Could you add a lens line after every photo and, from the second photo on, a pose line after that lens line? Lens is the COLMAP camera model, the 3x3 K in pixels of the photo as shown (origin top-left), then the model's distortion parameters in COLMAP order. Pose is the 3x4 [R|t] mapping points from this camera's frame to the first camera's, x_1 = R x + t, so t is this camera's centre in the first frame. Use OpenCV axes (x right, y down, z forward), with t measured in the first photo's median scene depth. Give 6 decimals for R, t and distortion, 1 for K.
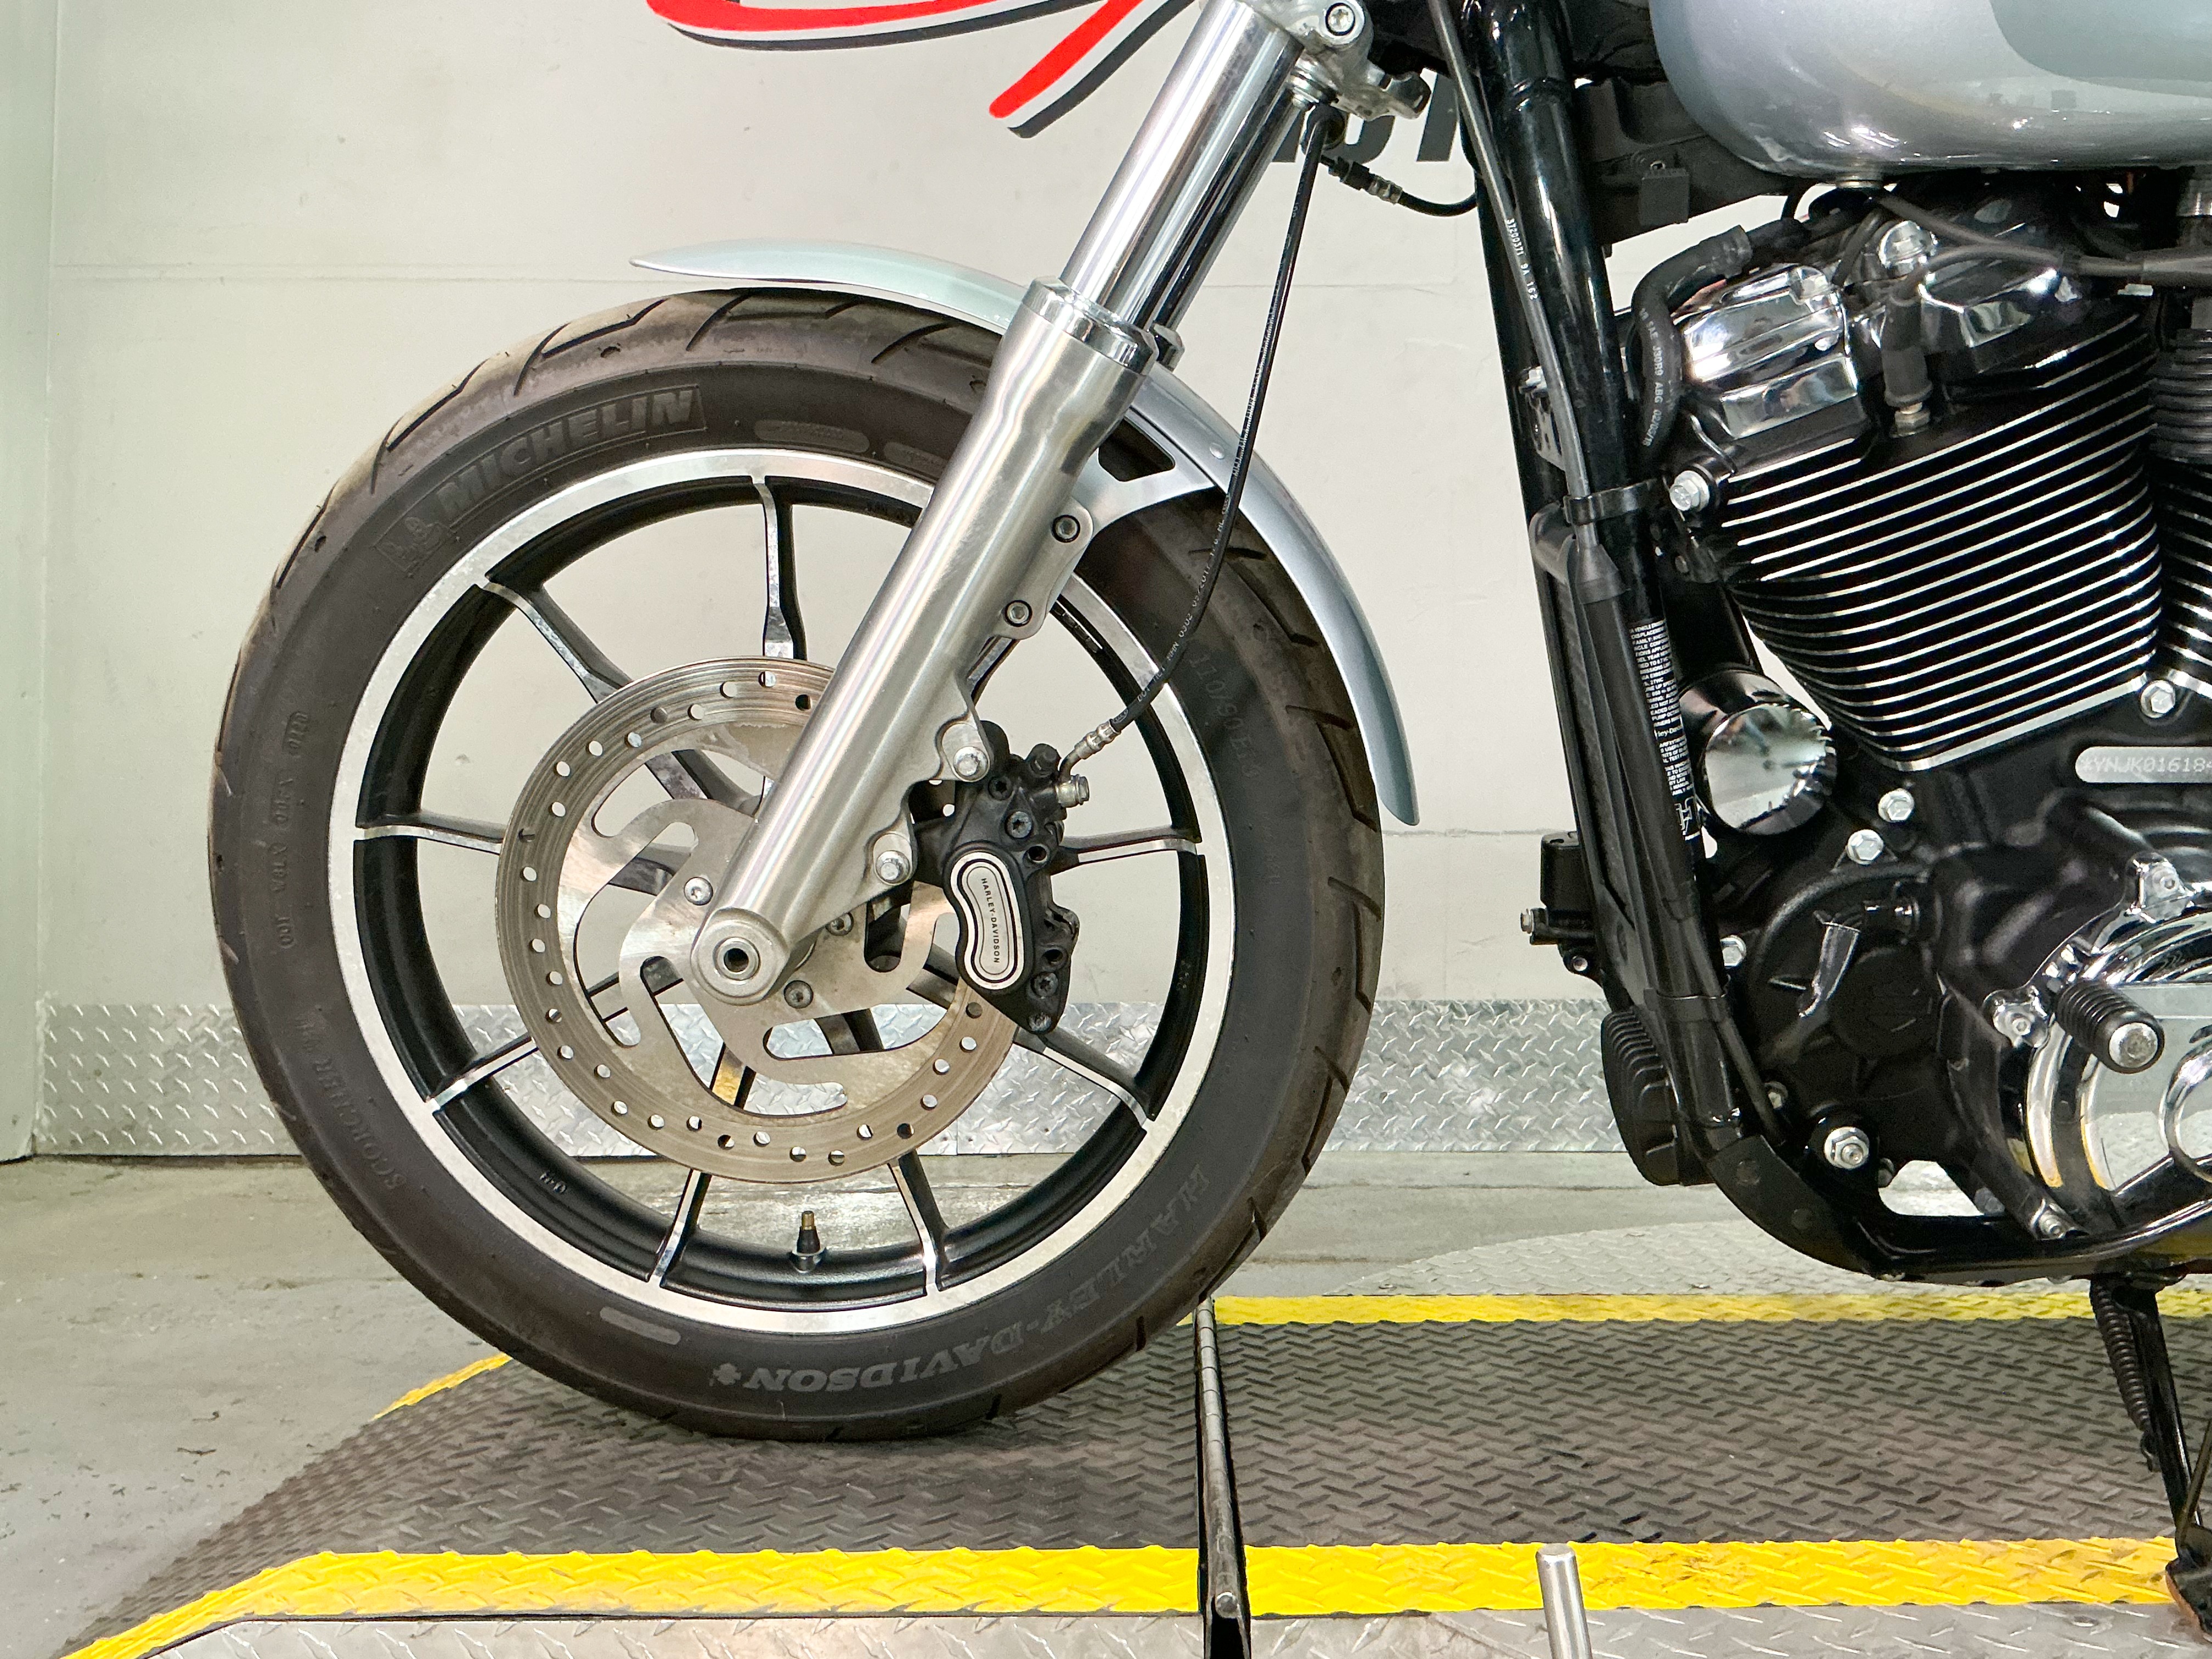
lens RADIAL K [[2015.4, 0, 1108.6], [0, 2015.4, 821.7], [0, 0, 1]] dist [0.021391, 0.000000]
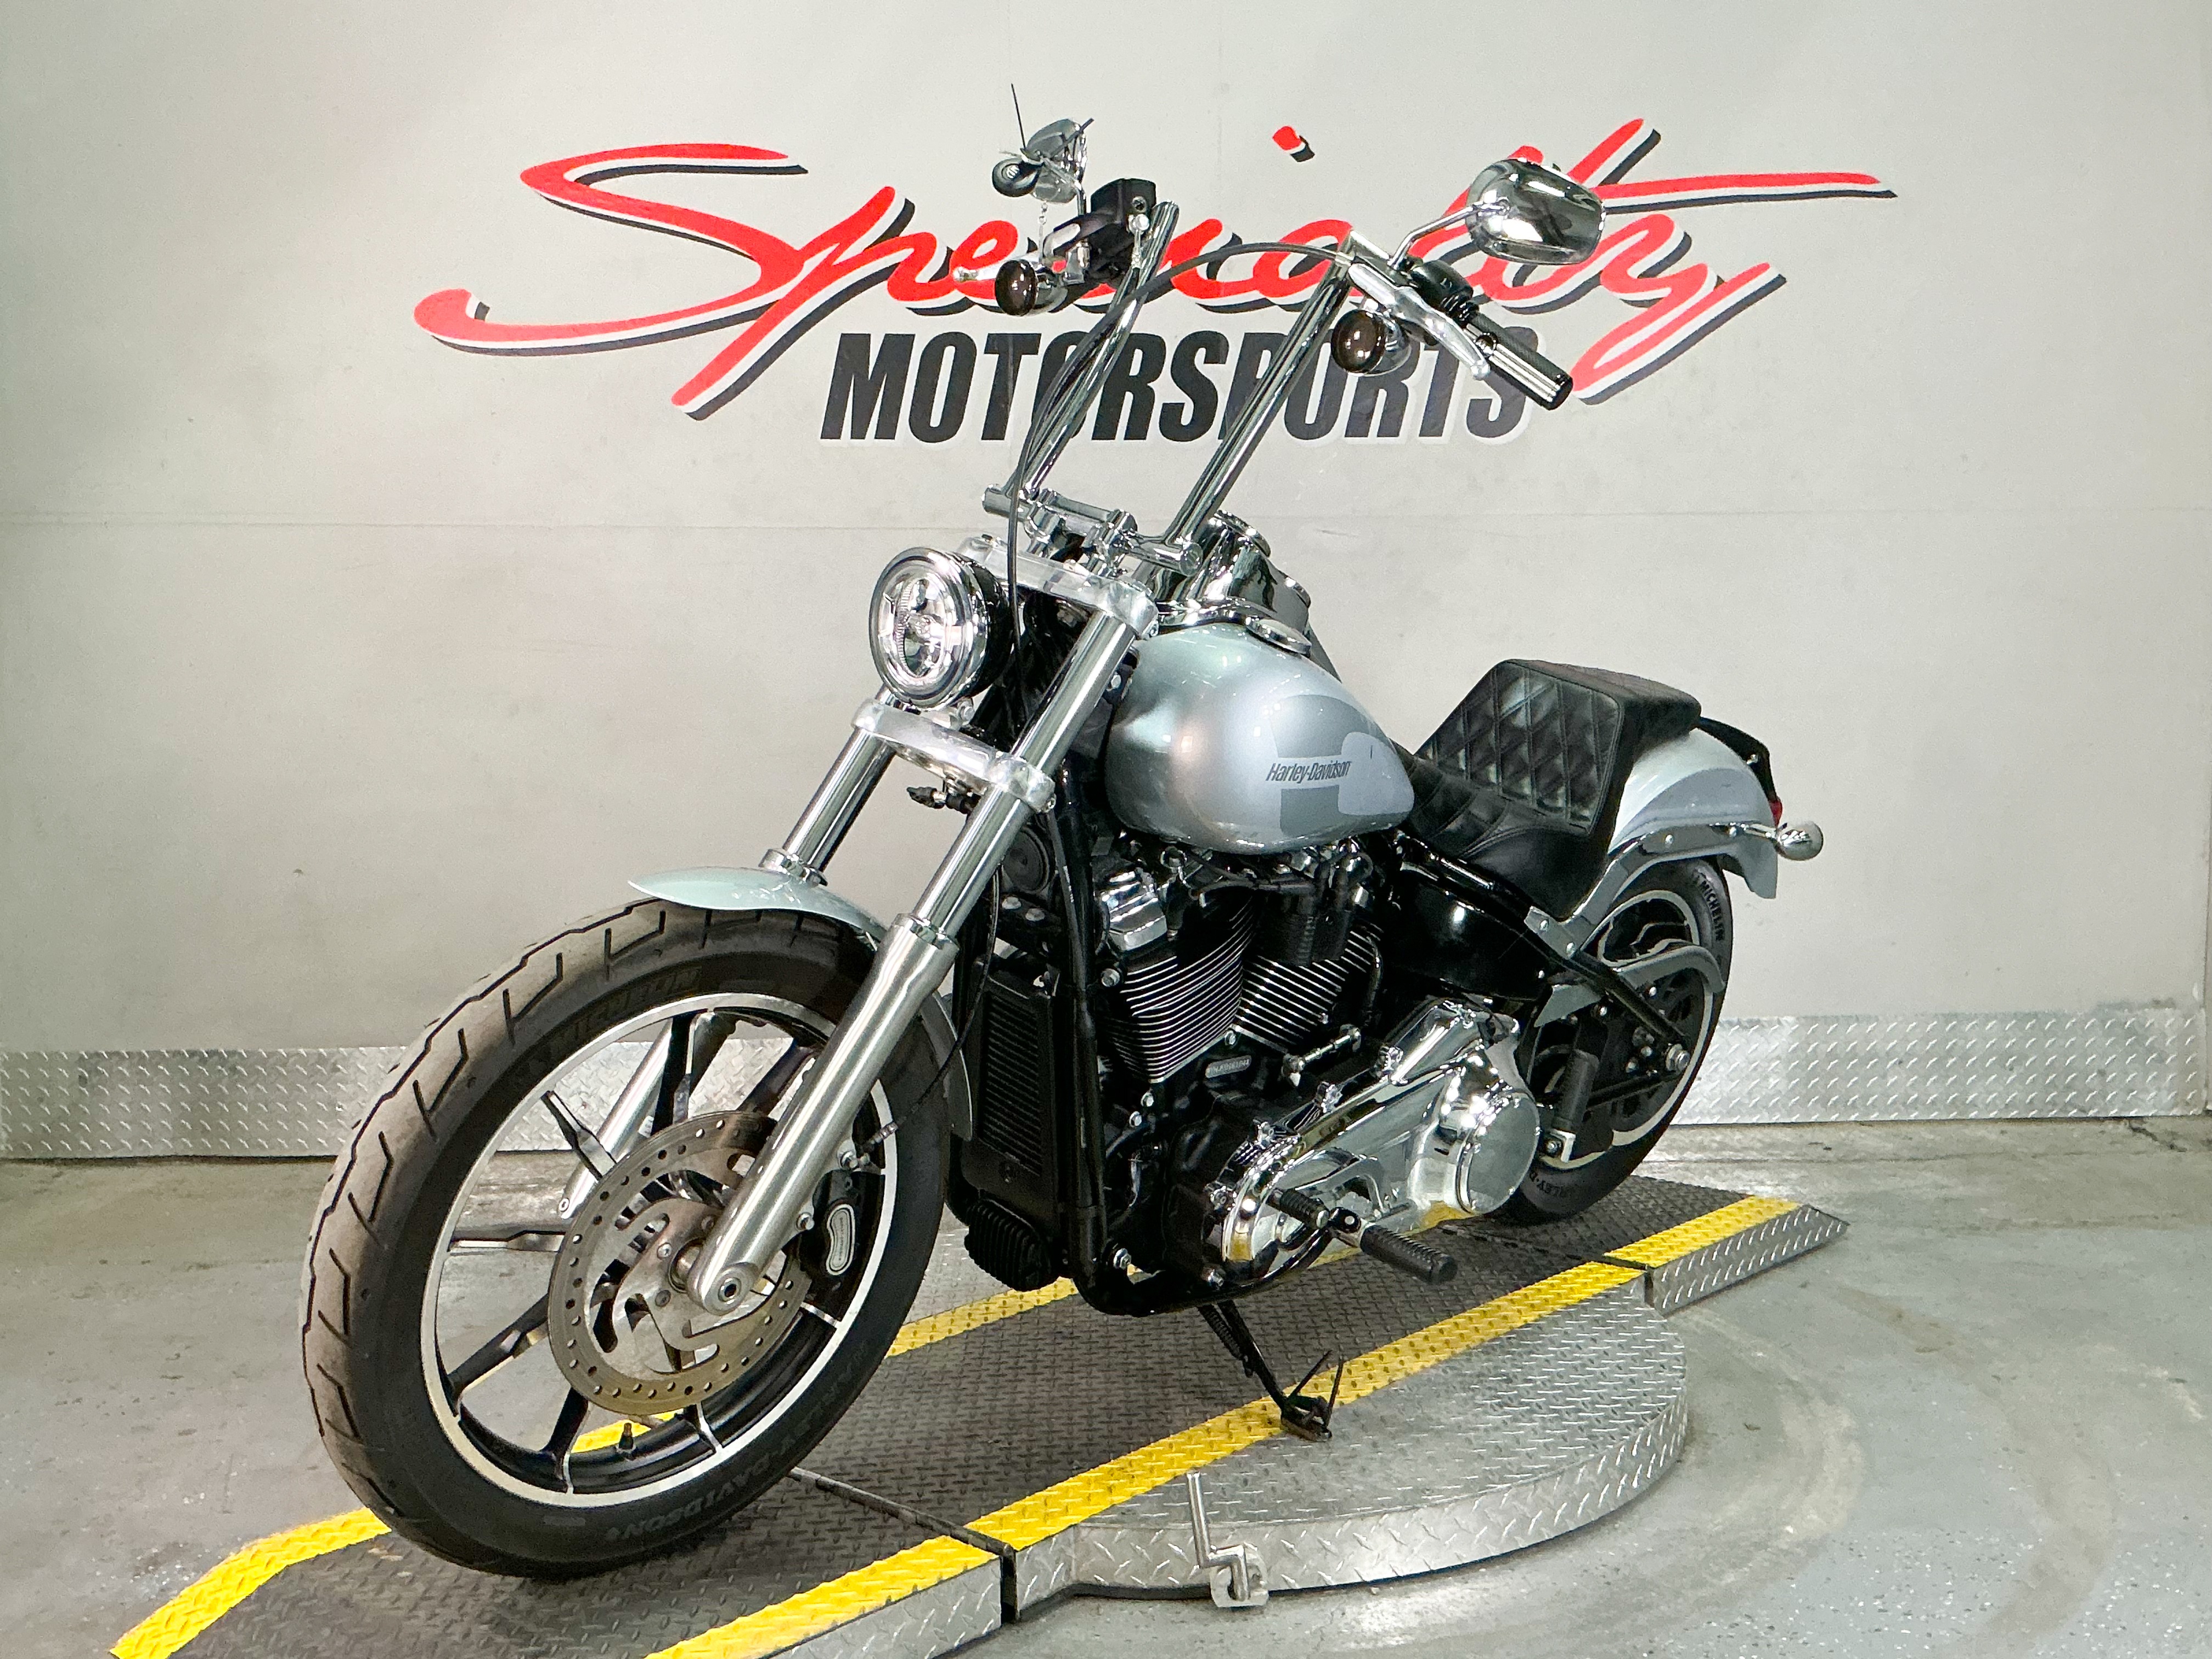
lens RADIAL K [[2259.8, 0, 1099.4], [0, 2259.8, 822.2], [0, 0, 1]] dist [0.066268, 0.000000]
pose [[0.999599, -0.012840, 0.025225, 0.453459], [0.010467, 0.995699, 0.092050, -0.490599], [-0.026299, -0.091750, 0.995435, -1.363119]]
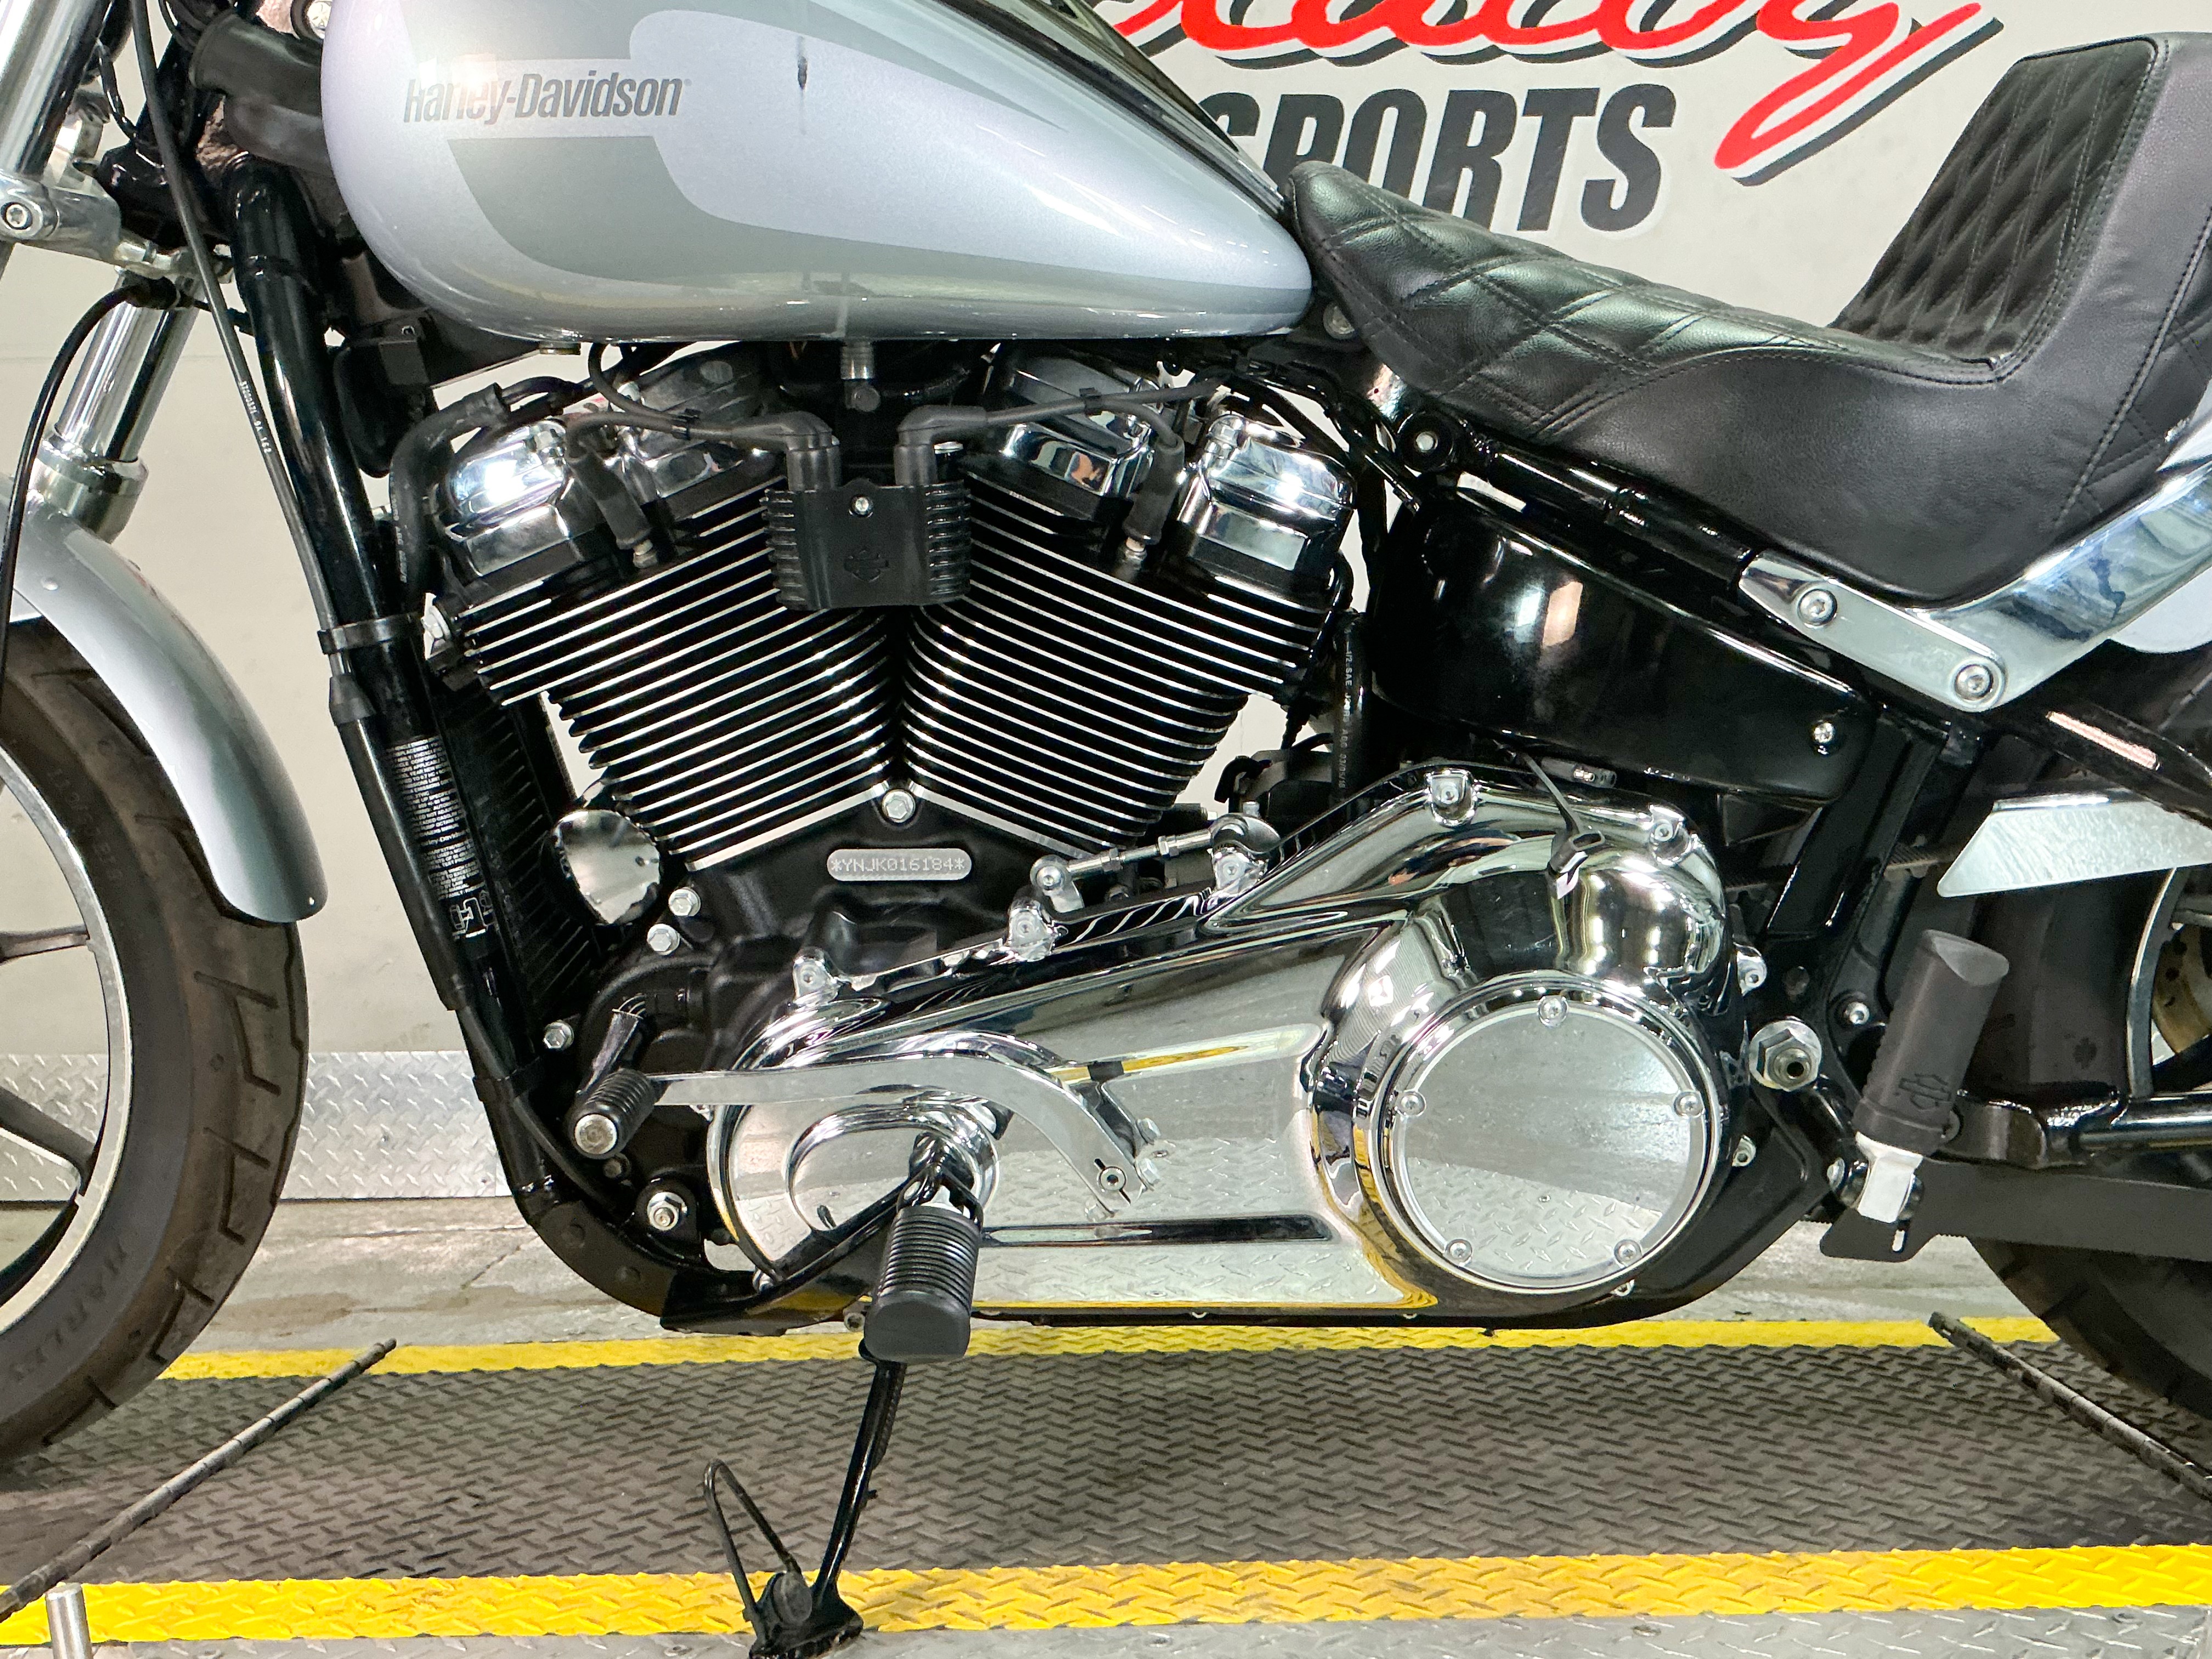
lens RADIAL K [[2015.4, 0, 1104.0], [0, 2015.4, 840.4], [0, 0, 1]] dist [0.021391, 0.000000]
pose [[0.999922, -0.010921, -0.006050, 0.582231], [0.010932, 0.999939, 0.001701, -0.038075], [0.006031, -0.001767, 0.999980, -0.086661]]
